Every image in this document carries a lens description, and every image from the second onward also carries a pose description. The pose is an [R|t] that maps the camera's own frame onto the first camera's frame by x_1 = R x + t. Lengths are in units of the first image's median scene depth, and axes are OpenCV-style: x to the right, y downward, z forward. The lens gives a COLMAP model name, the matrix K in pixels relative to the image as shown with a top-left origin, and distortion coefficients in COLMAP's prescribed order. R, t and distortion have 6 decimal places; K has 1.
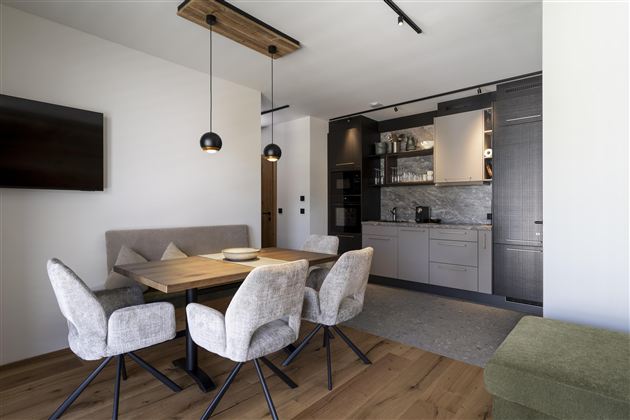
lens RADIAL K [[330.0, 0, 320.1], [0, 330.0, 209.5], [0, 0, 1]] dist [0.000090, 0.002475]
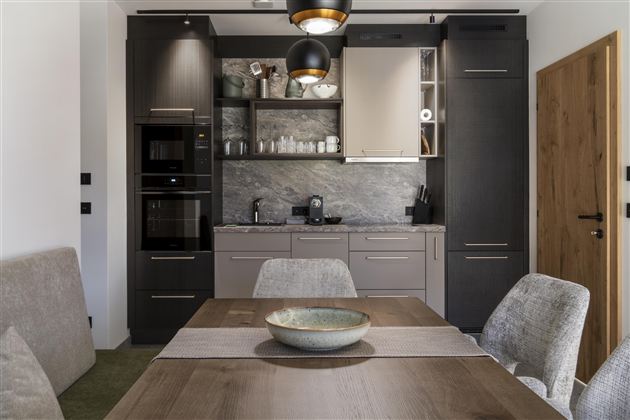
lens RADIAL K [[529.8, 0, 311.1], [0, 529.8, 207.4], [0, 0, 1]] dist [0.000909, -0.000309]
pose [[0.747618, -0.017923, 0.663887, -0.318347], [0.008905, 0.999816, 0.016964, -0.005728], [-0.664069, -0.006771, 0.747641, 0.303611]]
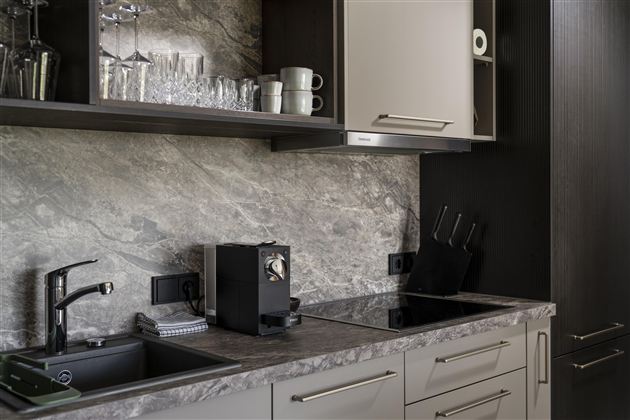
lens RADIAL K [[725.0, 0, 312.5], [0, 725.0, 206.3], [0, 0, 1]] dist [0.016813, 0.000000]
pose [[0.130997, -0.020331, 0.991174, -0.111348], [0.021701, 0.999609, 0.017636, -0.038754], [-0.991145, 0.019200, 0.131387, 0.907761]]
